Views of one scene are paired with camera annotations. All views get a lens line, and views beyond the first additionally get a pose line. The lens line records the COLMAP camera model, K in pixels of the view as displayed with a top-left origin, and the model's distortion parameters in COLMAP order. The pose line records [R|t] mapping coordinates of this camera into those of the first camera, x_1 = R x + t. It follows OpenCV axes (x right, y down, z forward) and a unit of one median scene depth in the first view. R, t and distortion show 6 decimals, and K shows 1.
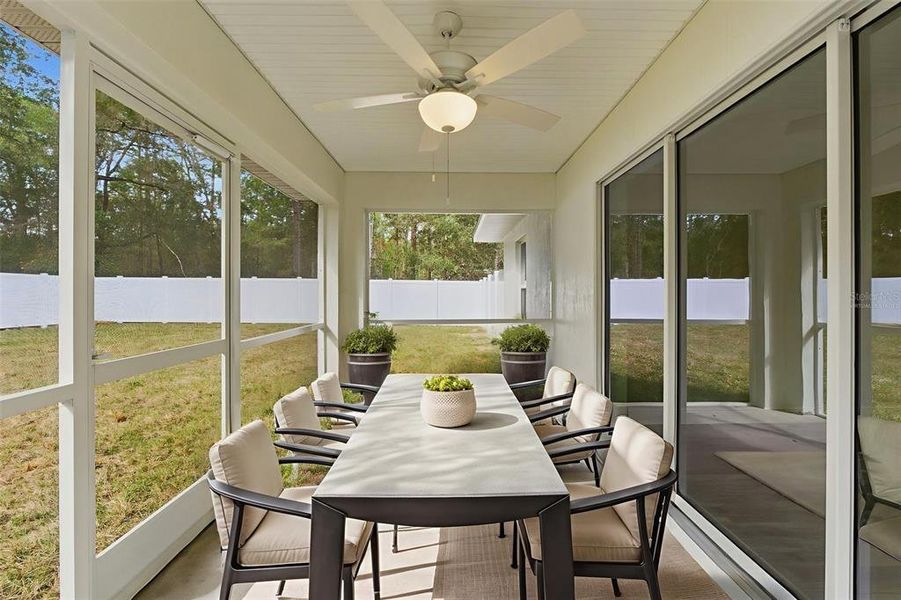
lens RADIAL K [[385.0, 0, 450.5], [0, 385.0, 296.9], [0, 0, 1]] dist [-0.013292, 0.002282]
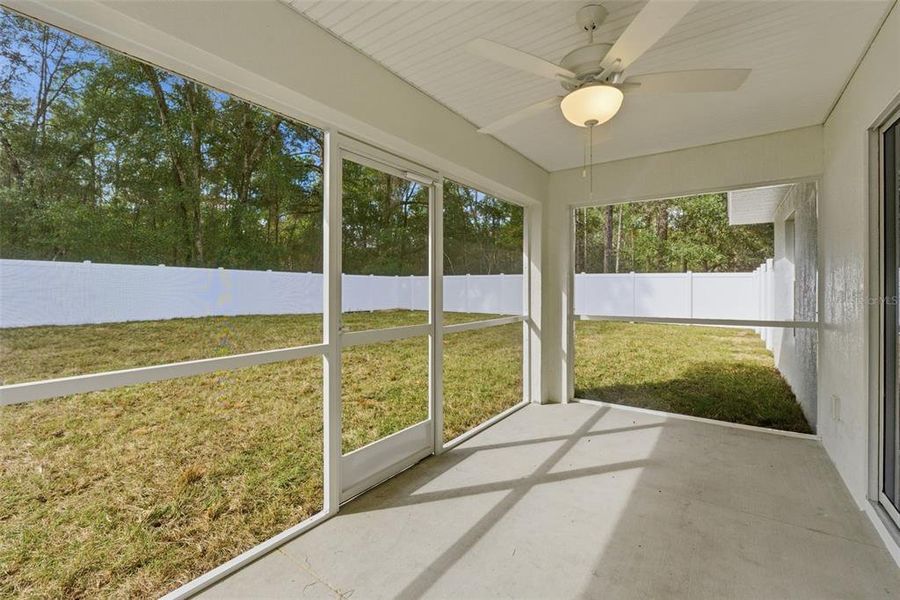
lens RADIAL K [[384.5, 0, 450.6], [0, 384.5, 290.2], [0, 0, 1]] dist [-0.013292, 0.002282]
pose [[0.805714, 0.002541, -0.592299, 0.140807], [-0.004676, 0.999987, -0.002072, -0.000532], [0.592286, 0.004439, 0.805716, -0.005465]]
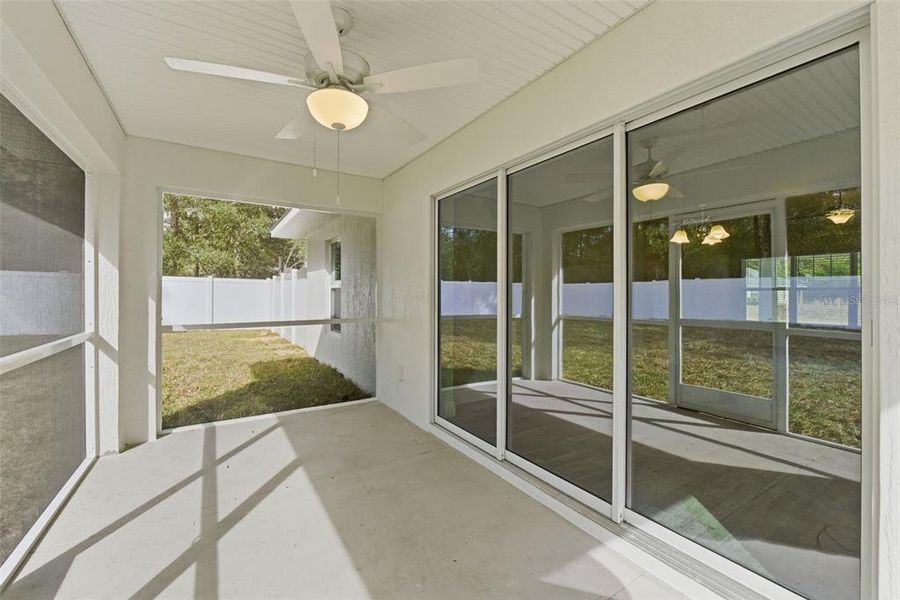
lens RADIAL K [[384.5, 0, 449.7], [0, 384.5, 297.0], [0, 0, 1]] dist [-0.013292, 0.002282]
pose [[0.848026, -0.001000, 0.529954, -0.140140], [0.001244, 0.999999, -0.000103, 0.001061], [-0.529954, 0.000746, 0.848026, 0.005267]]
